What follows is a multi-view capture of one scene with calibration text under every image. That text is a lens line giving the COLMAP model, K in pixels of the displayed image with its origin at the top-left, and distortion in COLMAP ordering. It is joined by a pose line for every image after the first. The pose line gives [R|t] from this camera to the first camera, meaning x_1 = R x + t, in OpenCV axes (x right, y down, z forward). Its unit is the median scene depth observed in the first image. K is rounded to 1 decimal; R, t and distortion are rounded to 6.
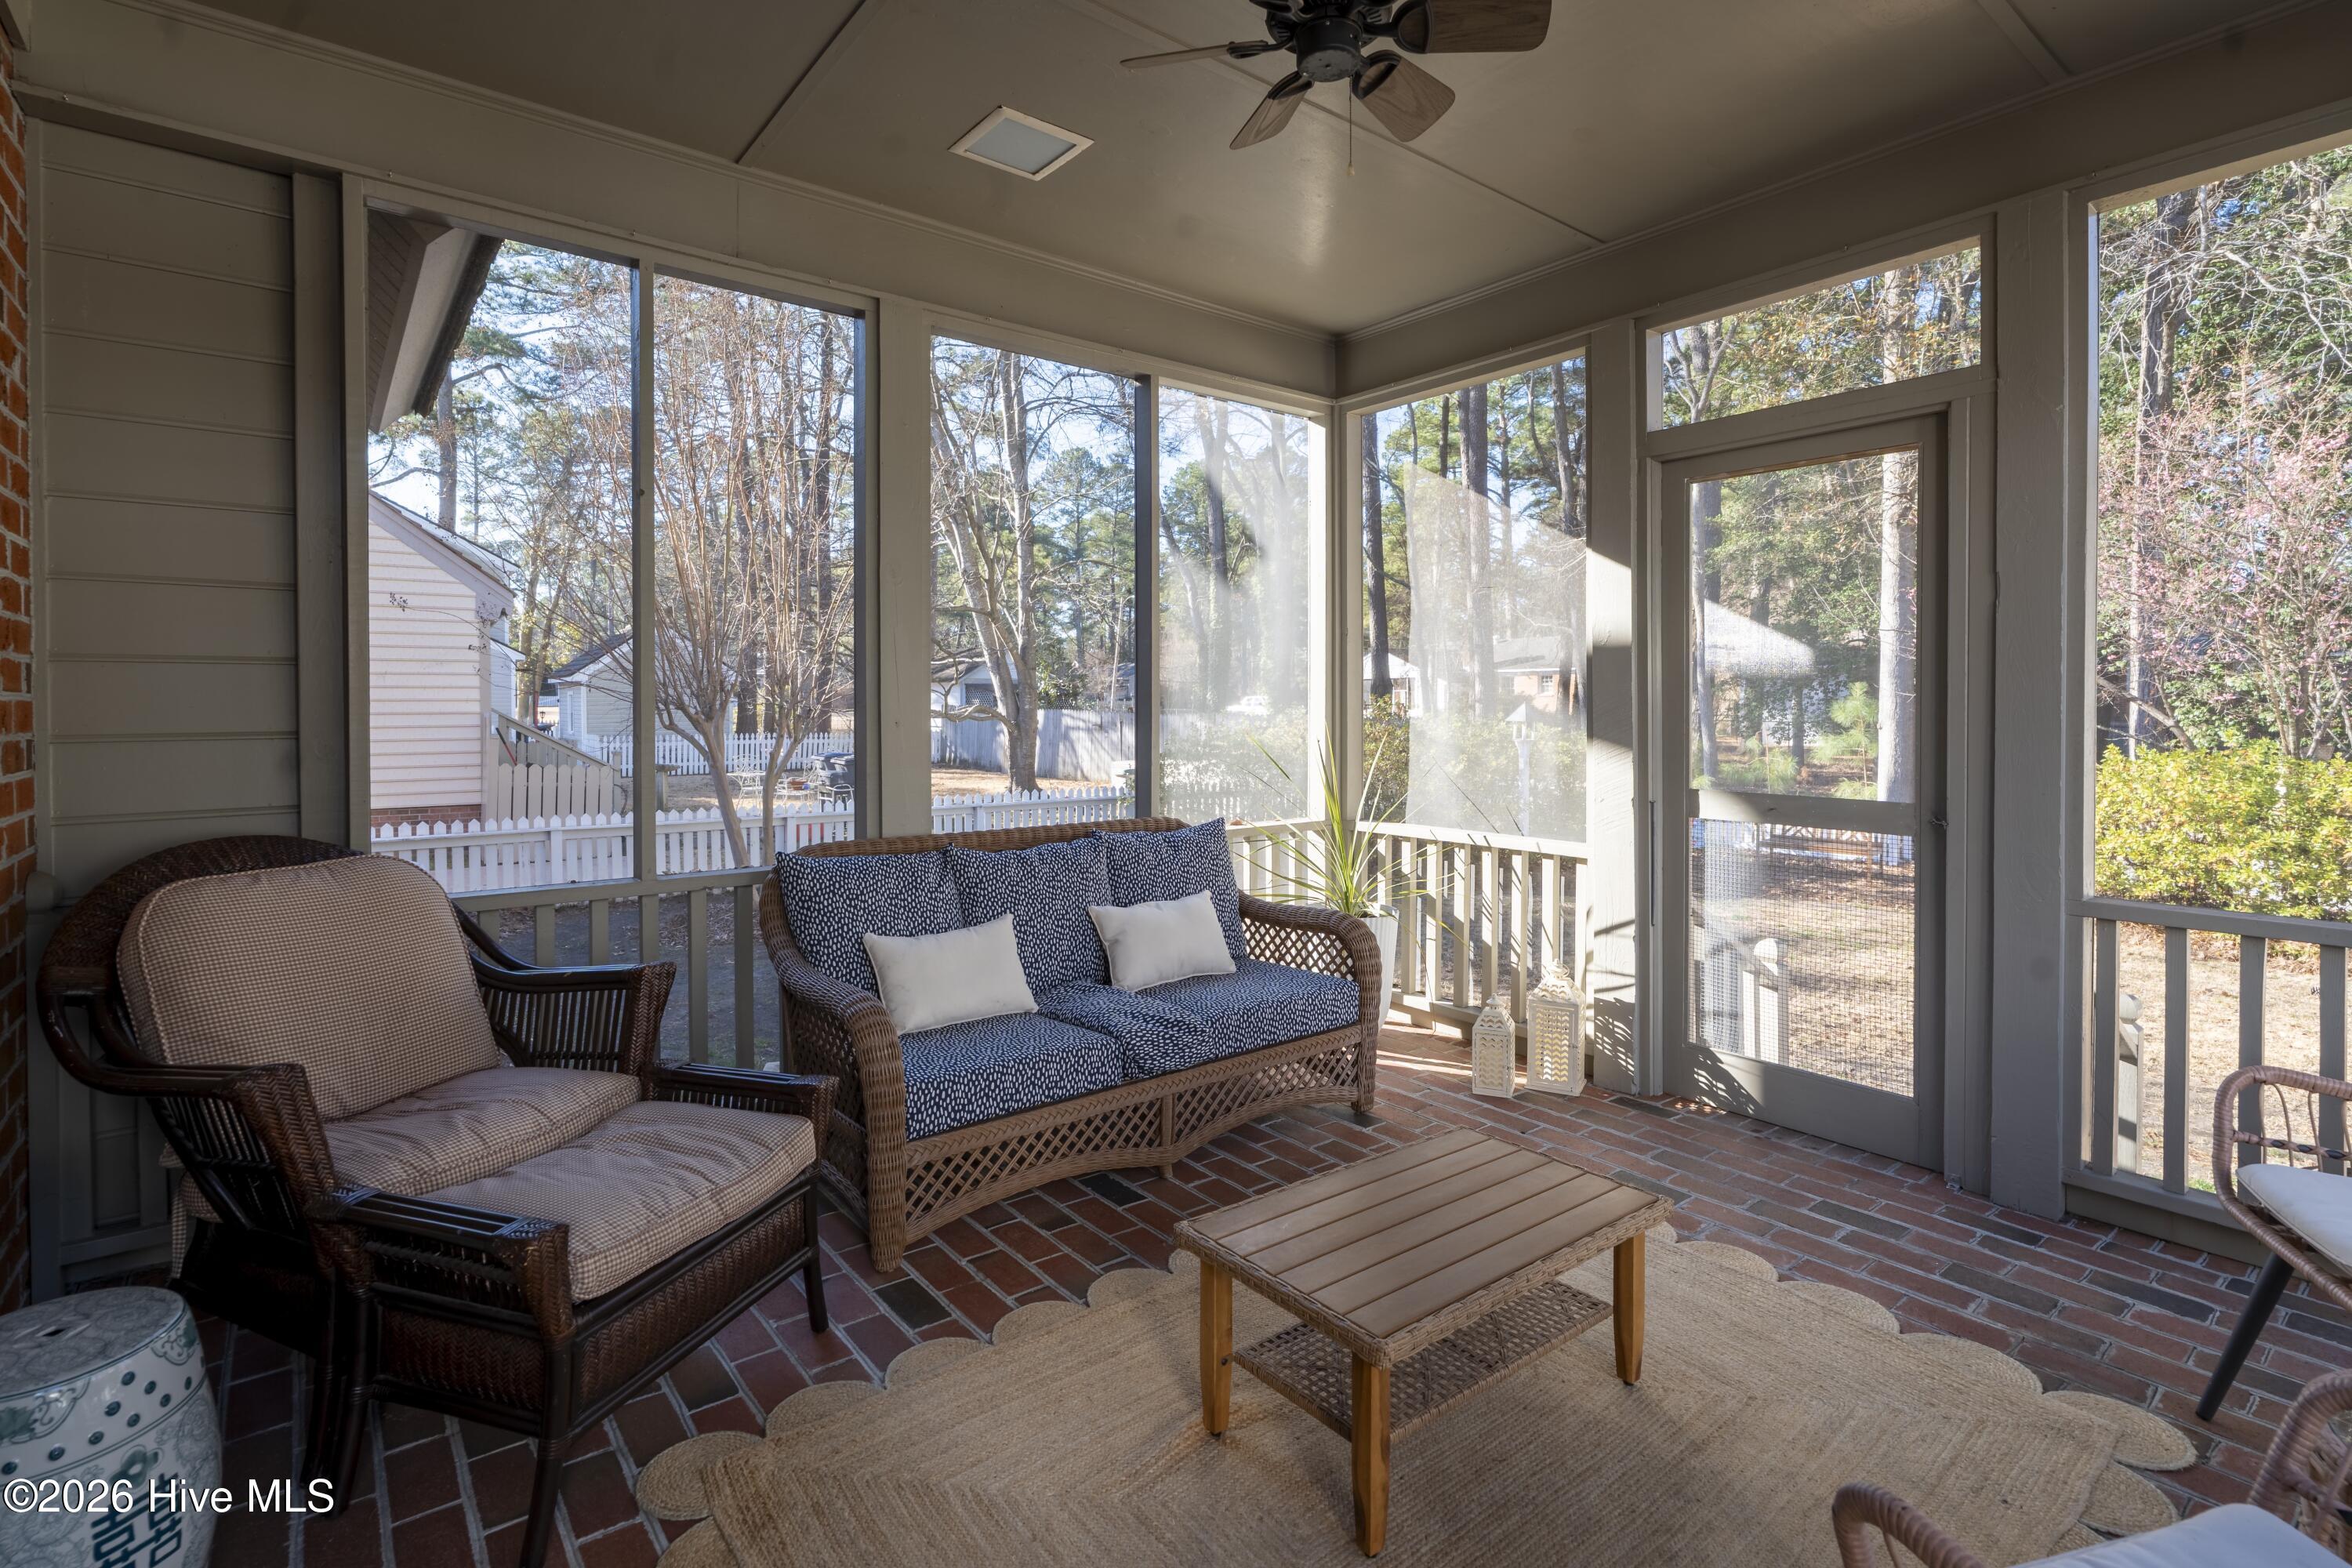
lens RADIAL K [[1070.2, 0, 1216.5], [0, 1070.2, 716.4], [0, 0, 1]] dist [-0.007263, 0.003255]
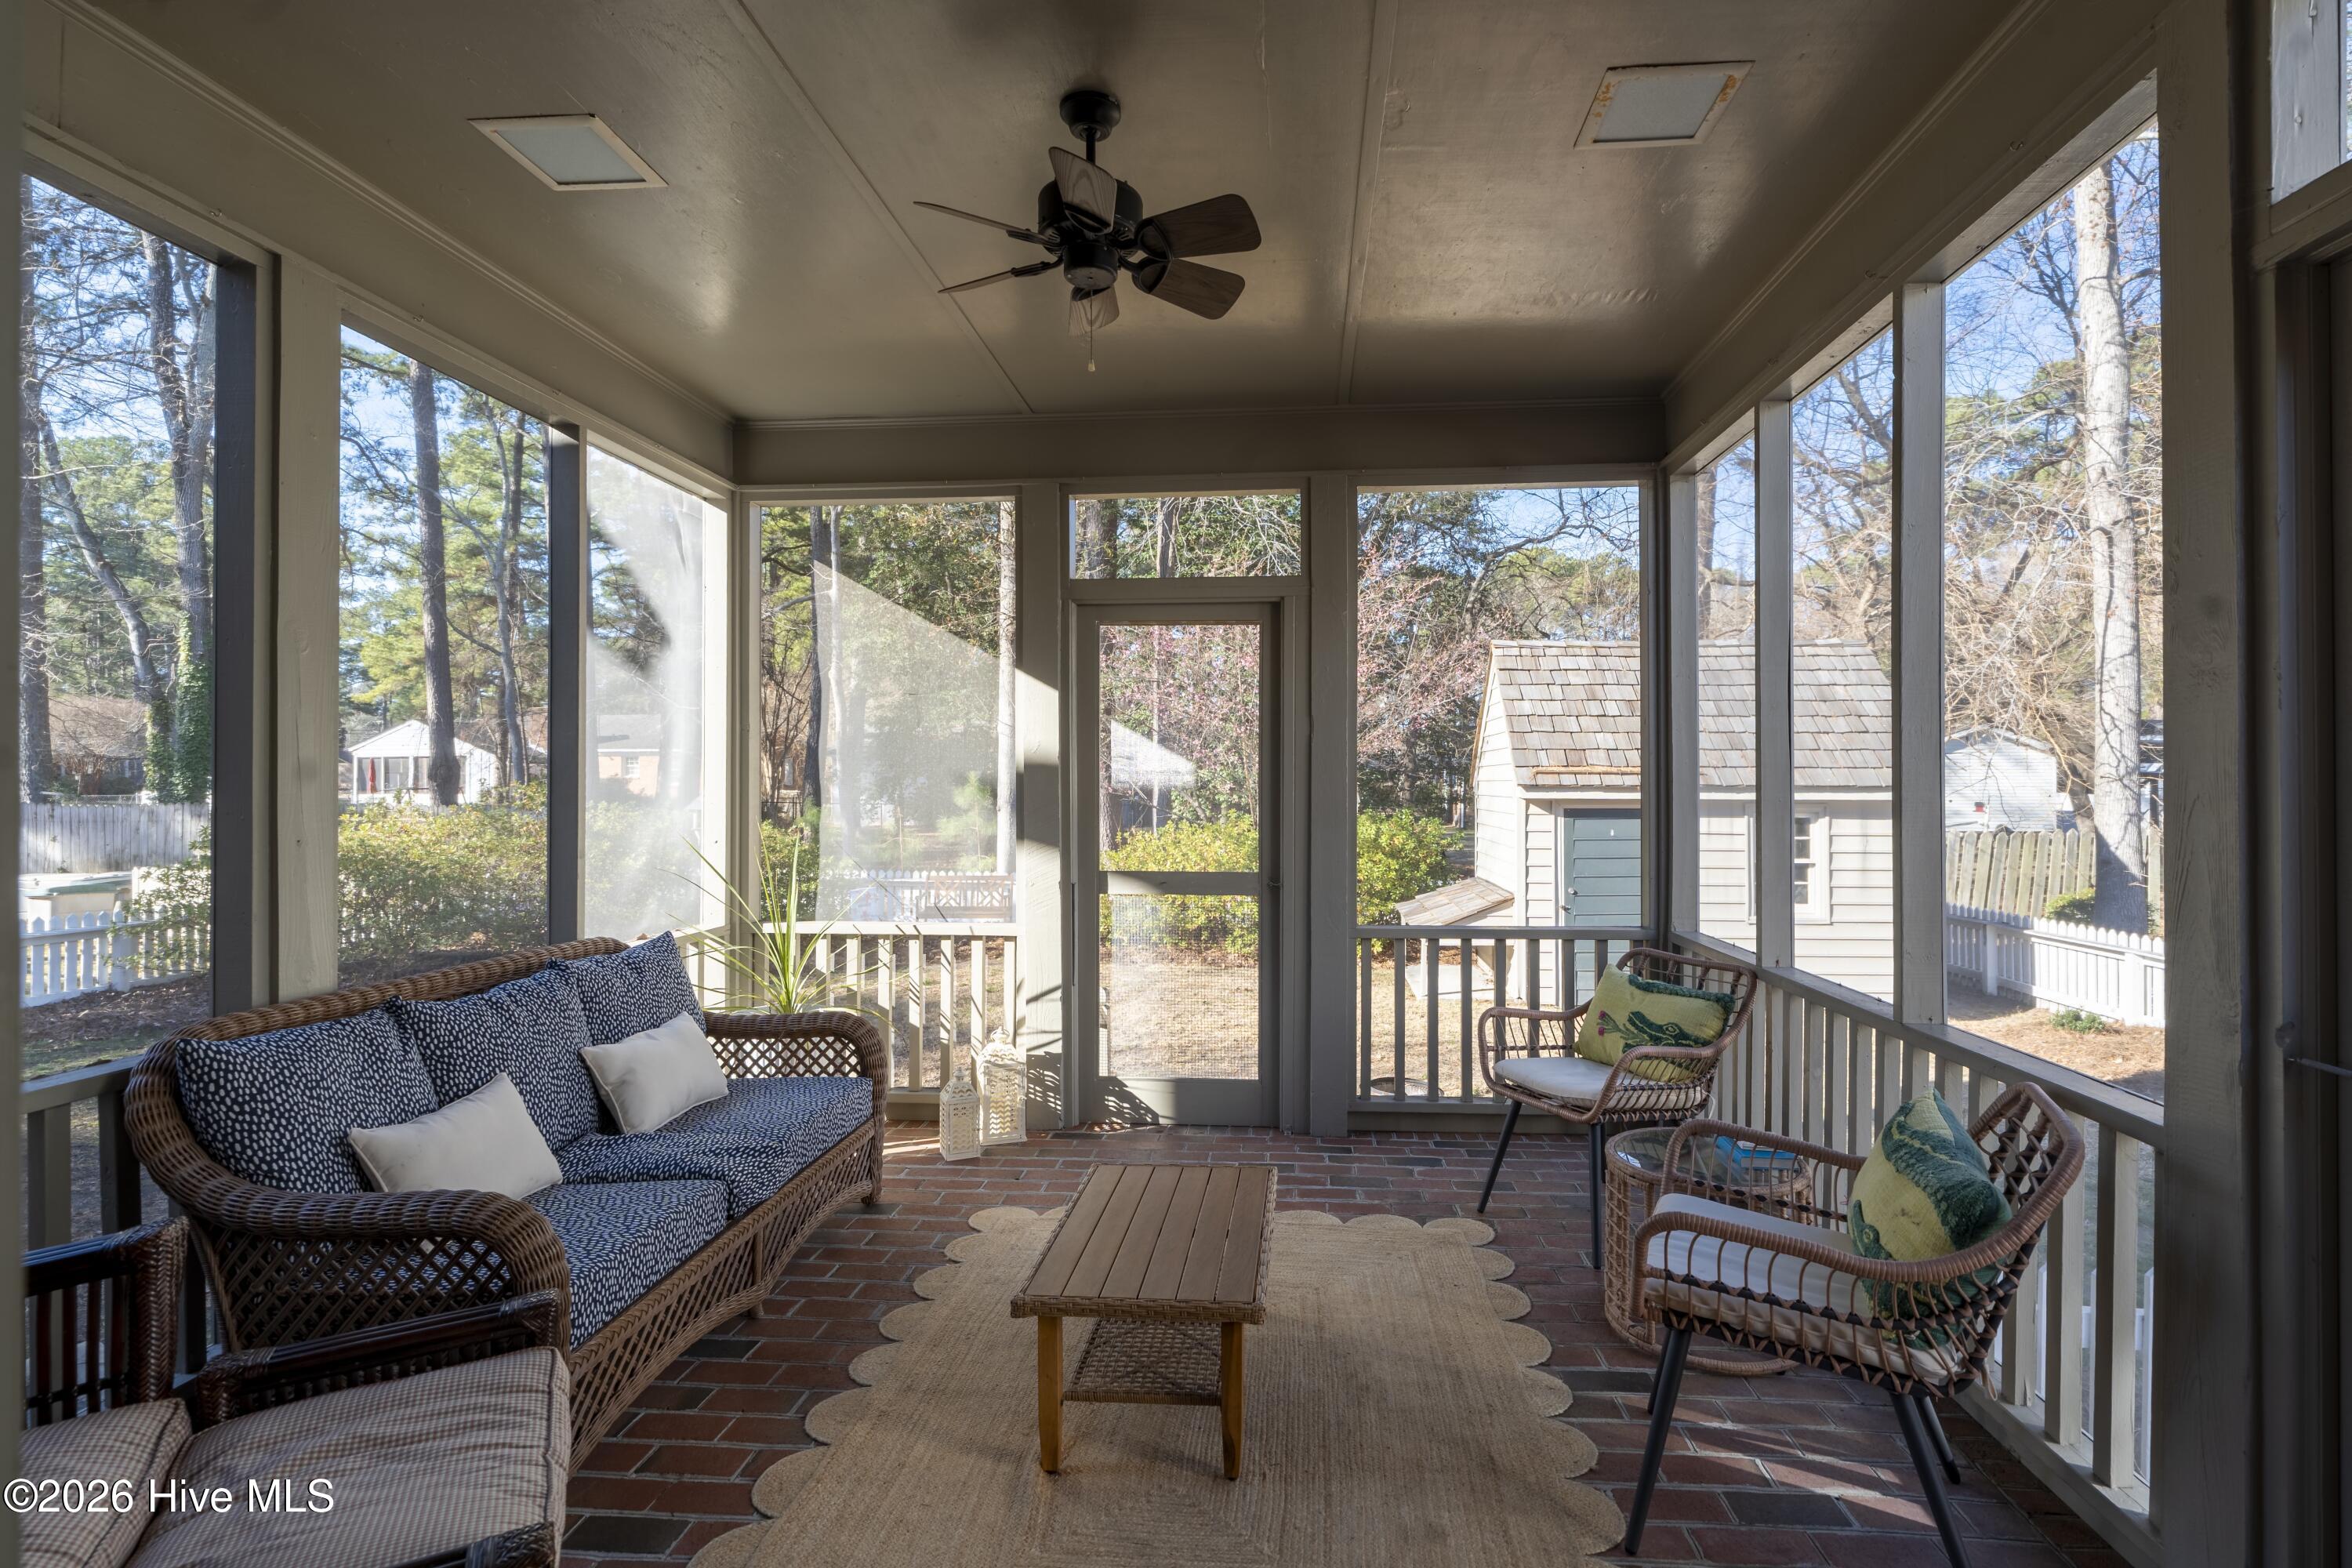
lens RADIAL K [[1070.2, 0, 1188.1], [0, 1070.2, 784.2], [0, 0, 1]] dist [-0.007263, 0.003255]
pose [[0.697848, 0.001834, 0.716243, -0.374894], [0.008090, 0.999913, -0.010443, -0.019451], [-0.716200, 0.013082, 0.697773, 0.057106]]
